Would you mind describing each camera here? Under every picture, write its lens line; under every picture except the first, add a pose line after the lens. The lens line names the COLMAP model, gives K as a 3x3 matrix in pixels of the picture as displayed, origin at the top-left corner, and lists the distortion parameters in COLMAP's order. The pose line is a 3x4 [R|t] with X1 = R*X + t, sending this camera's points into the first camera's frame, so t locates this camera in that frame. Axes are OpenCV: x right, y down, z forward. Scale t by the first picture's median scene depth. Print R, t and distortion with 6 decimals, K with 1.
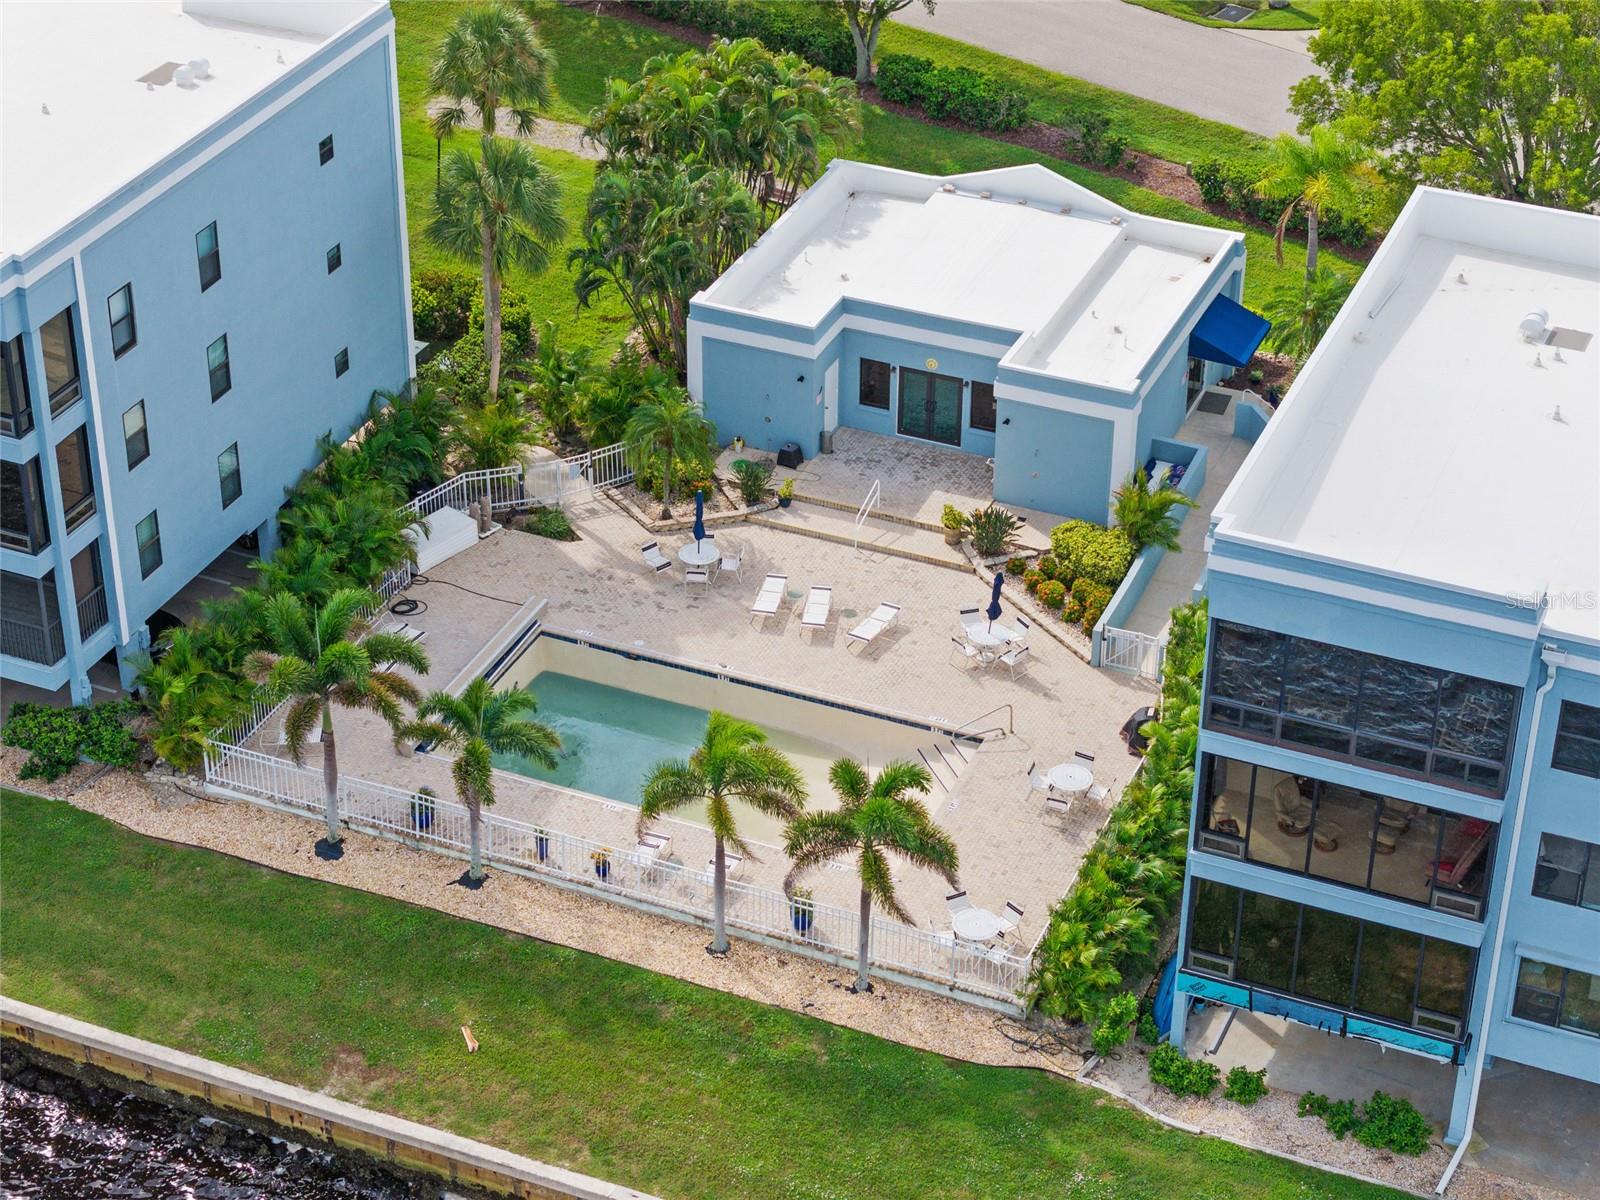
lens RADIAL K [[3293.7, 0, 862.8], [0, 3293.7, 599.2], [0, 0, 1]] dist [0.007149, -0.004327]
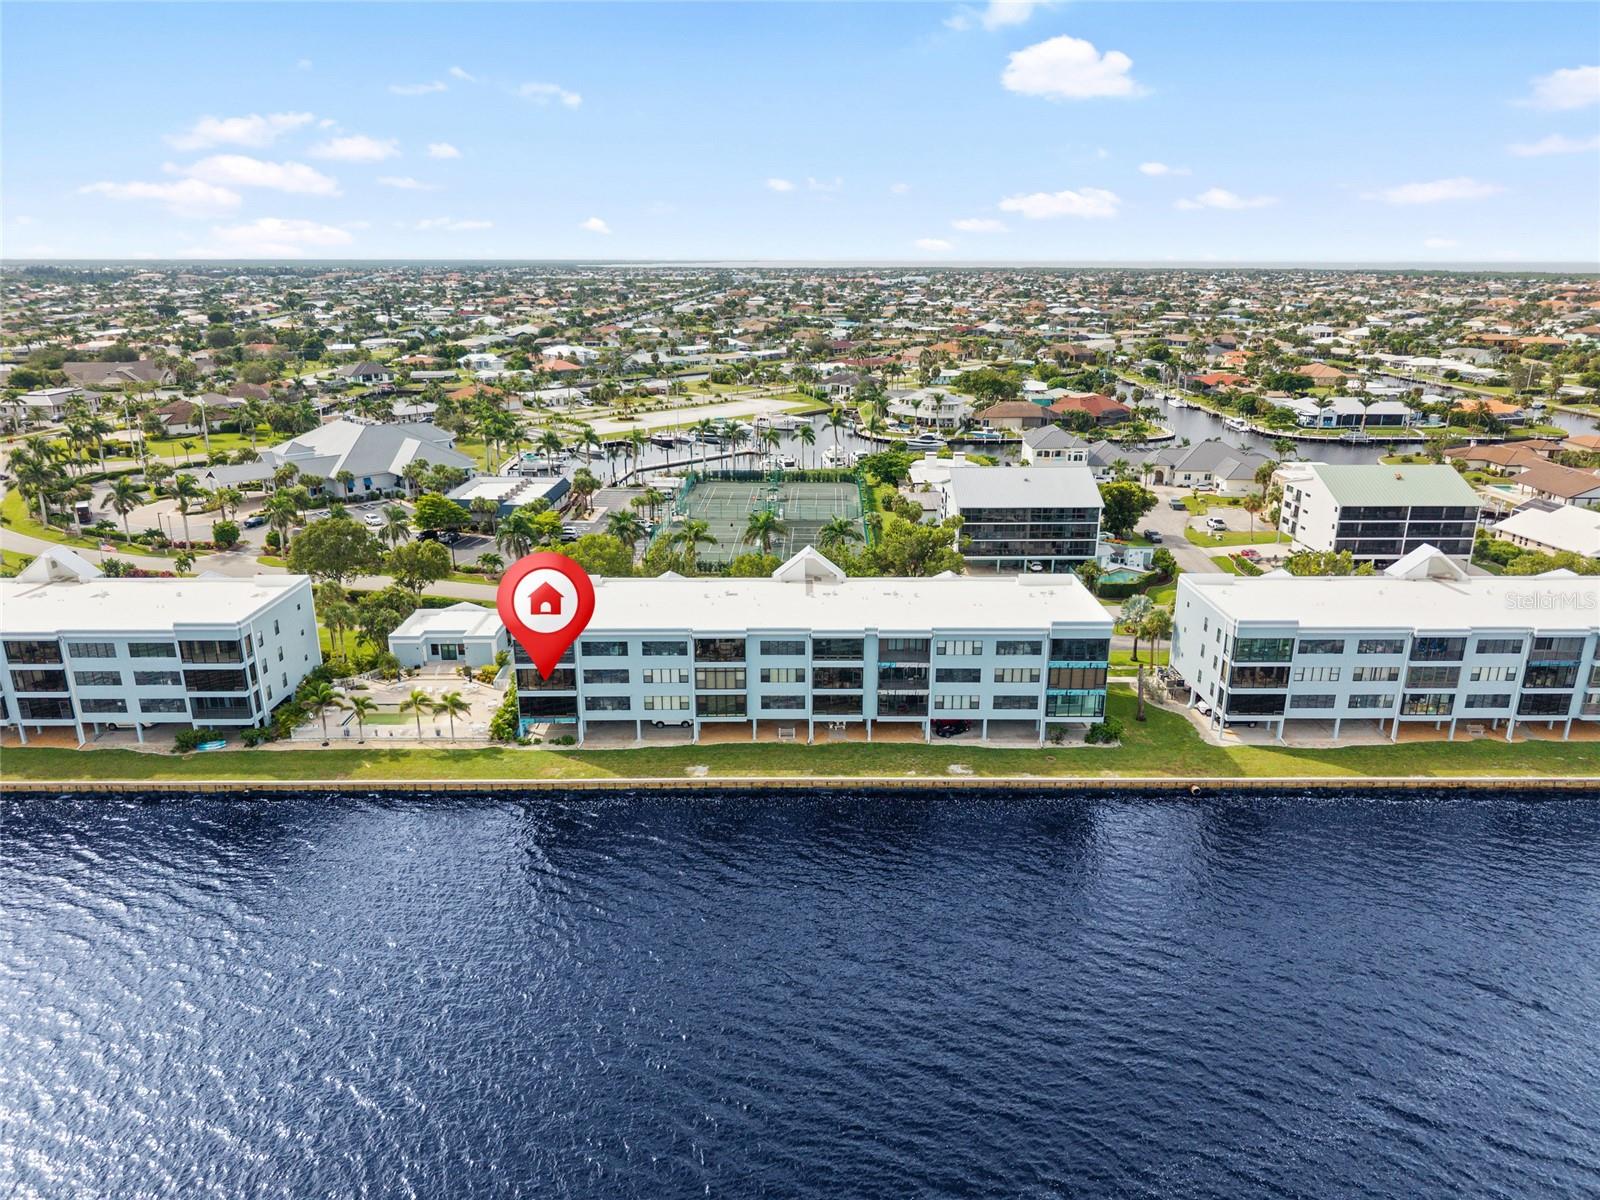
lens RADIAL K [[1074.5, 0, 800.0], [0, 1074.5, 600.0], [0, 0, 1]] dist [0.047326, -0.059843]
pose [[0.923081, -0.134464, 0.360335, -0.067350], [0.216098, 0.956351, -0.196710, 0.309070], [-0.318156, 0.259447, 0.911847, -0.591407]]
